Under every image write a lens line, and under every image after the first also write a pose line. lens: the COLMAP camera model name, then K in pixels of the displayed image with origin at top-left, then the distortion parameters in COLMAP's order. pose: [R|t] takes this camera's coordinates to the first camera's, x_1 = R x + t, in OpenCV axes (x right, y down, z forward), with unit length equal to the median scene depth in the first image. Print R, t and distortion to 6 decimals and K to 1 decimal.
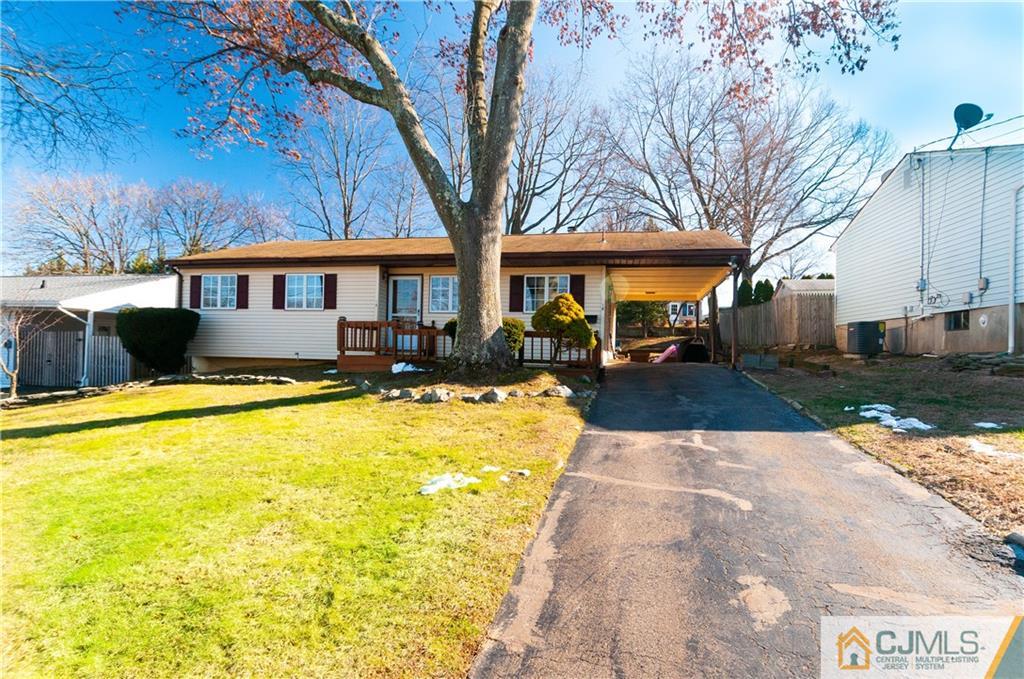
lens RADIAL K [[529.7, 0, 510.6], [0, 529.7, 342.3], [0, 0, 1]] dist [0.009968, -0.005613]
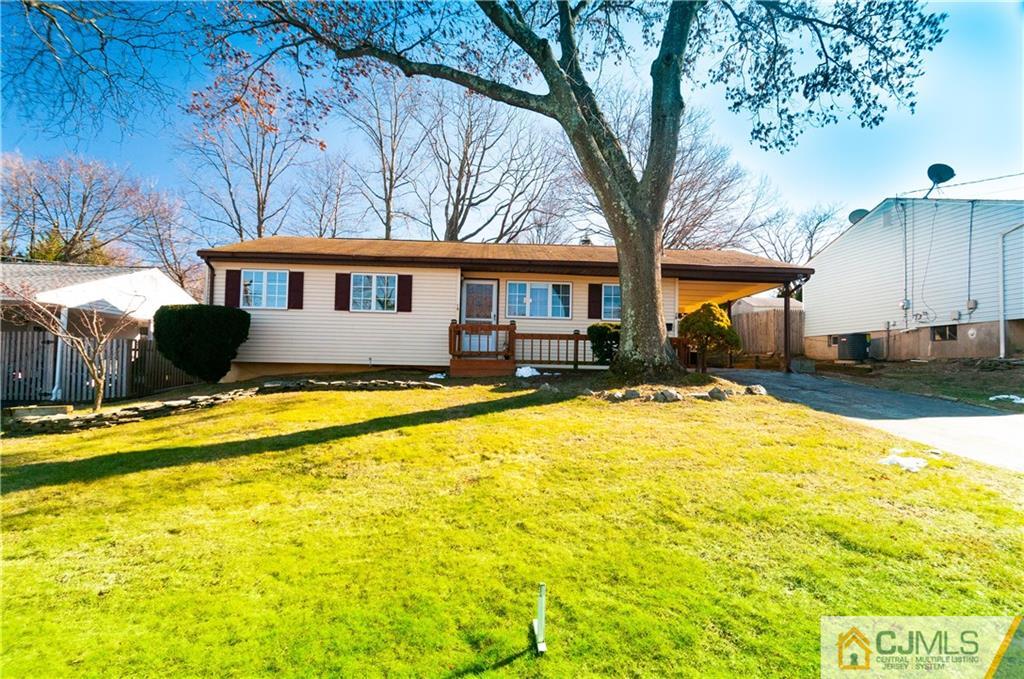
lens RADIAL K [[529.7, 0, 506.0], [0, 529.7, 341.6], [0, 0, 1]] dist [0.009968, -0.005613]
pose [[0.965959, 0.010855, 0.258469, -0.410893], [-0.005268, 0.999737, -0.022299, 0.010925], [-0.258643, 0.020179, 0.965762, 0.038715]]
